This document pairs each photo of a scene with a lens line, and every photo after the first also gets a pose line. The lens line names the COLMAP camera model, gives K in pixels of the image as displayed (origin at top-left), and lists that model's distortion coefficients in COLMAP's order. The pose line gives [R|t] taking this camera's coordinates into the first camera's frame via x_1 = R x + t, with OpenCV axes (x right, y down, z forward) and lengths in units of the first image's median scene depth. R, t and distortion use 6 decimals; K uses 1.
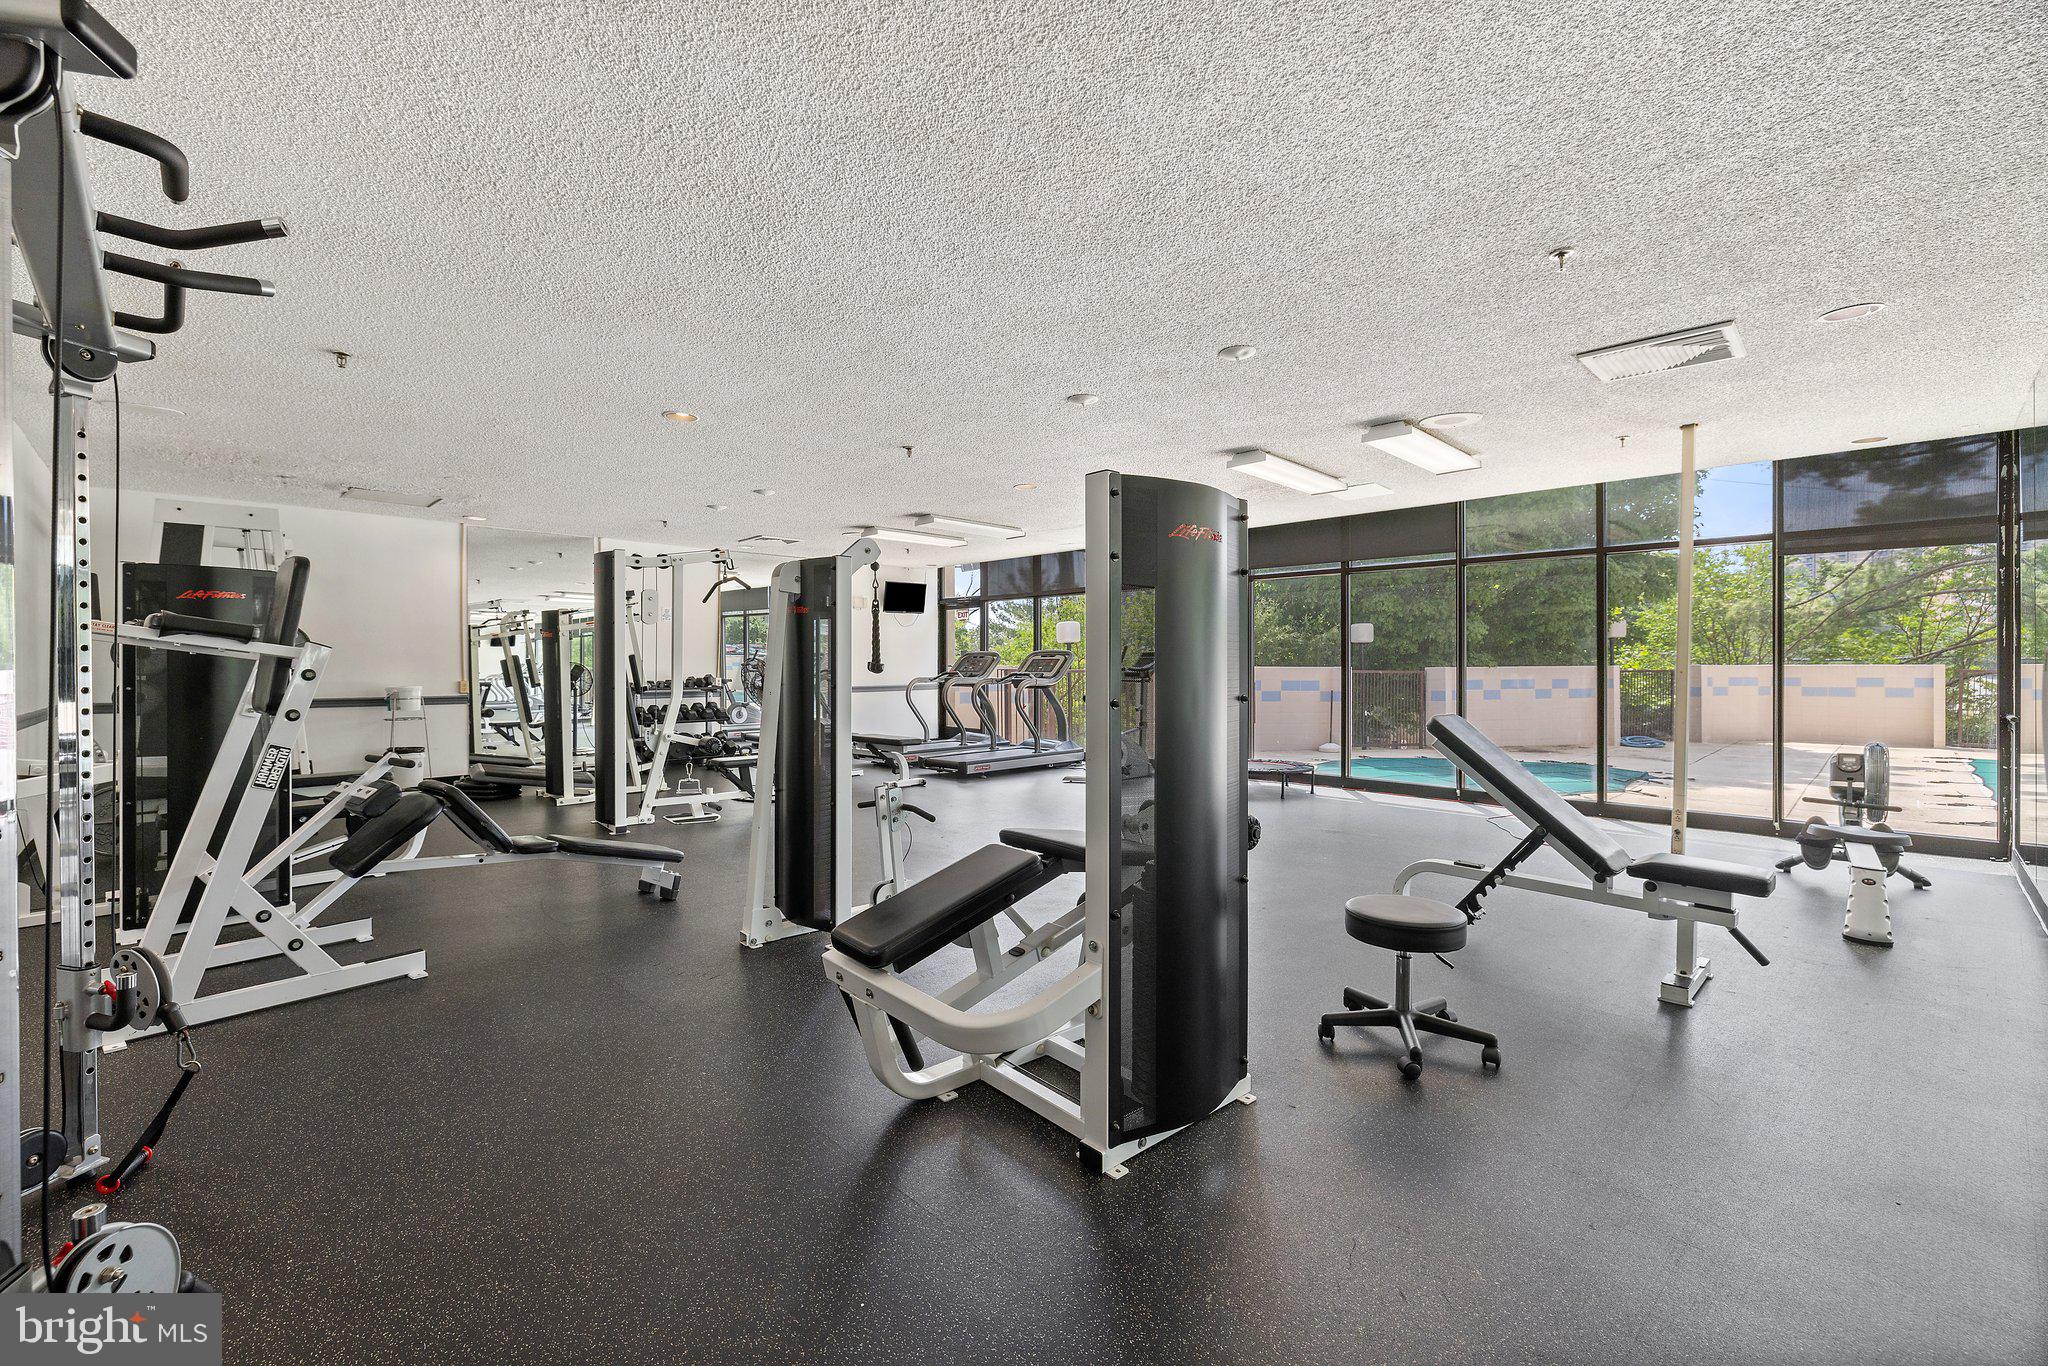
lens RADIAL K [[870.9, 0, 1024.0], [0, 870.9, 683.0], [0, 0, 1]] dist [-0.000040, -0.000003]
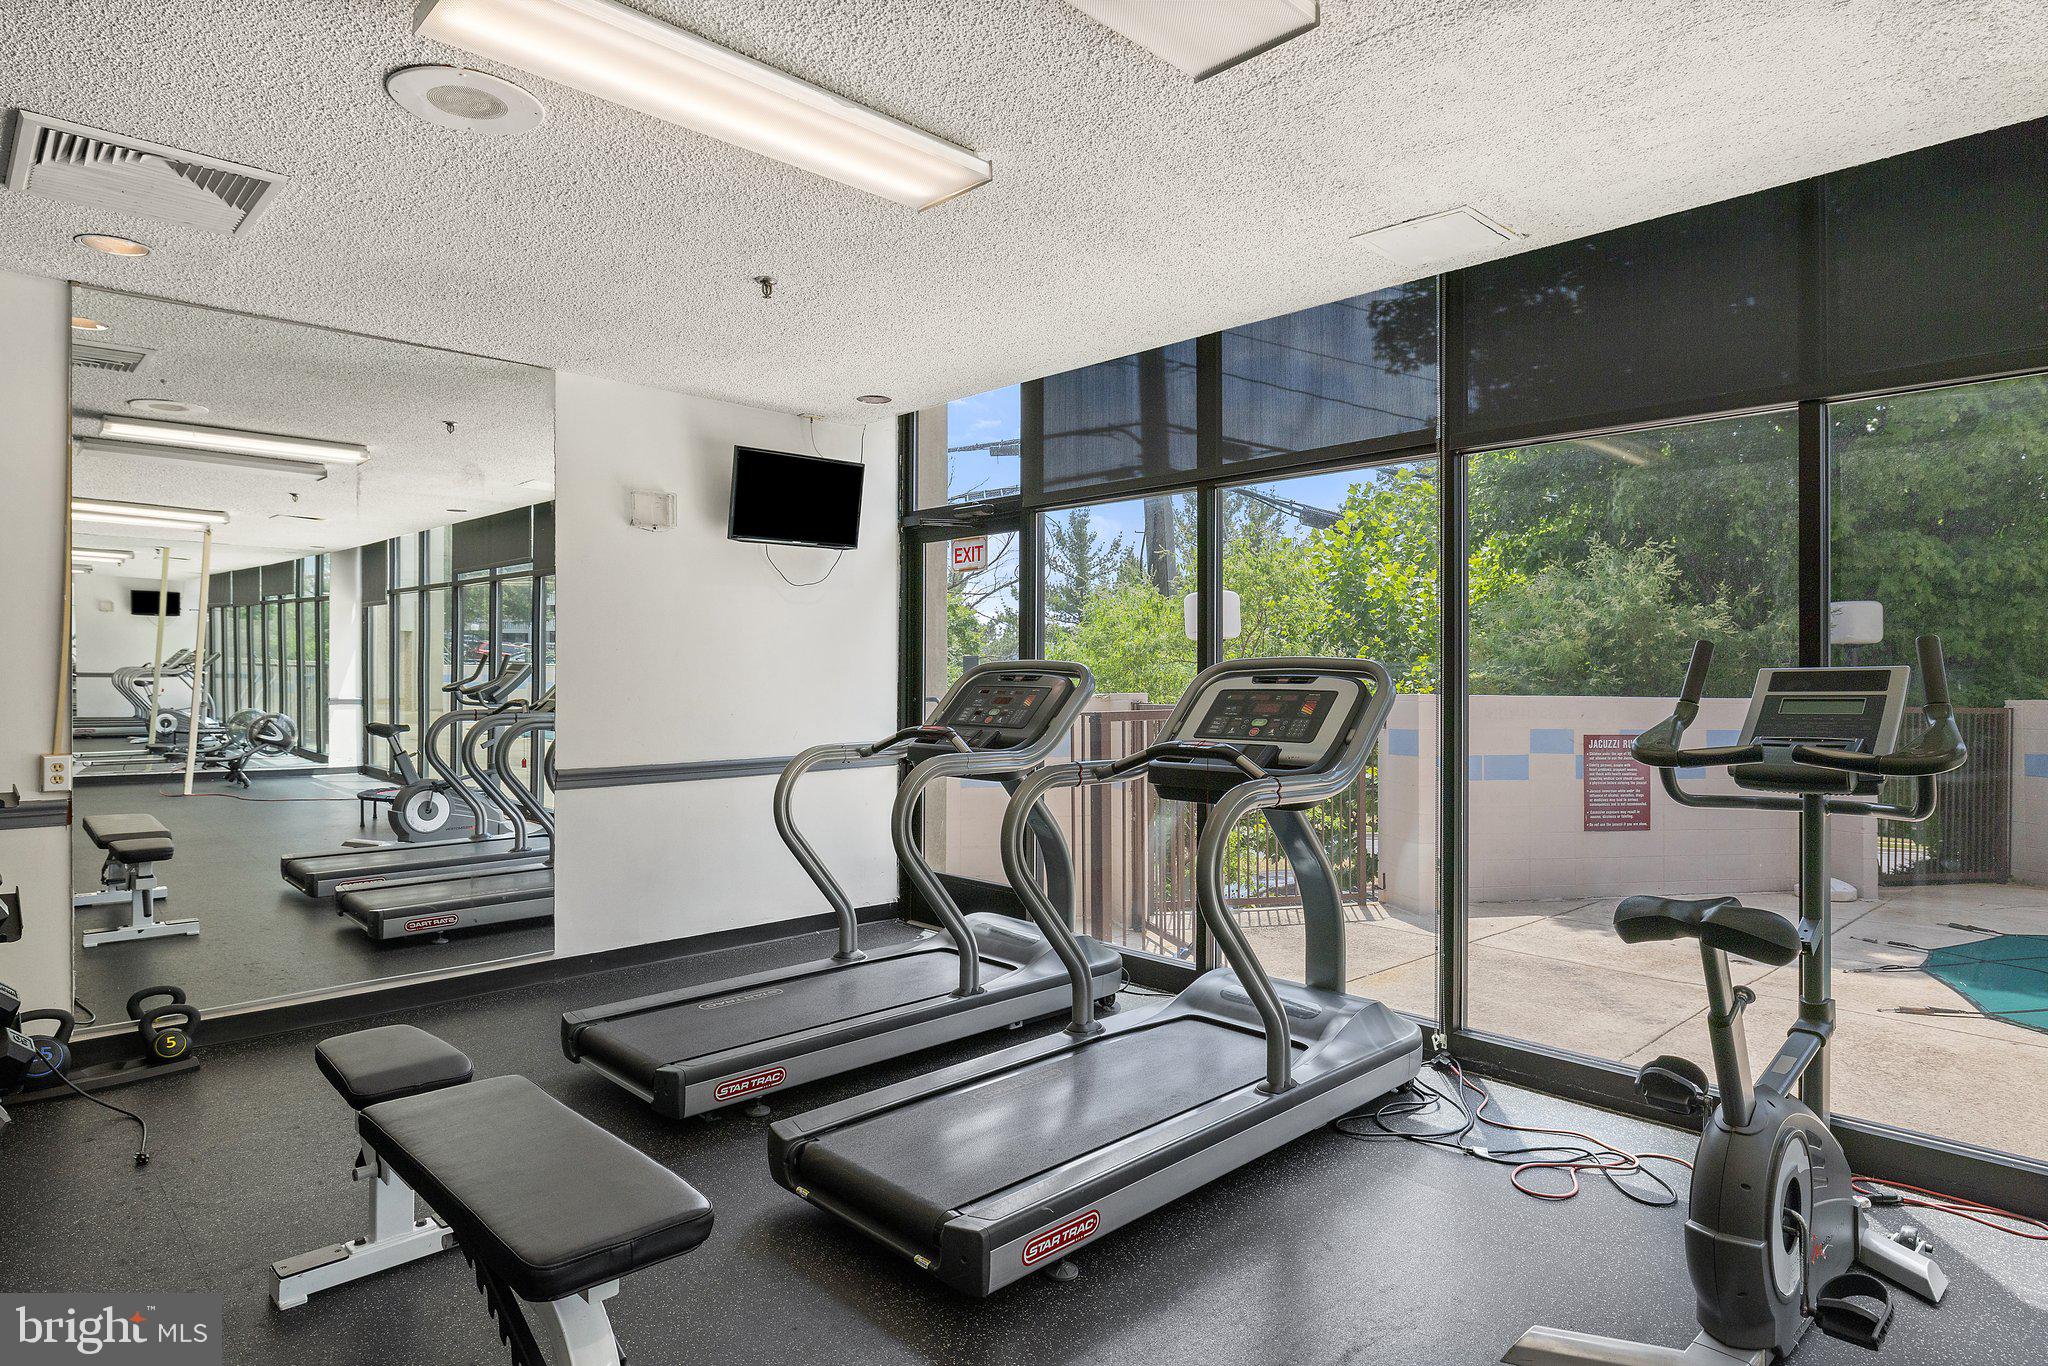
lens RADIAL K [[1156.4, 0, 1024.0], [0, 1156.4, 683.0], [0, 0, 1]] dist [0.000198, 0.000010]
pose [[0.999724, 0.005149, -0.022909, -0.038639], [-0.005500, 0.999868, -0.015265, -0.020866], [0.022827, 0.015386, 0.999621, 0.551086]]
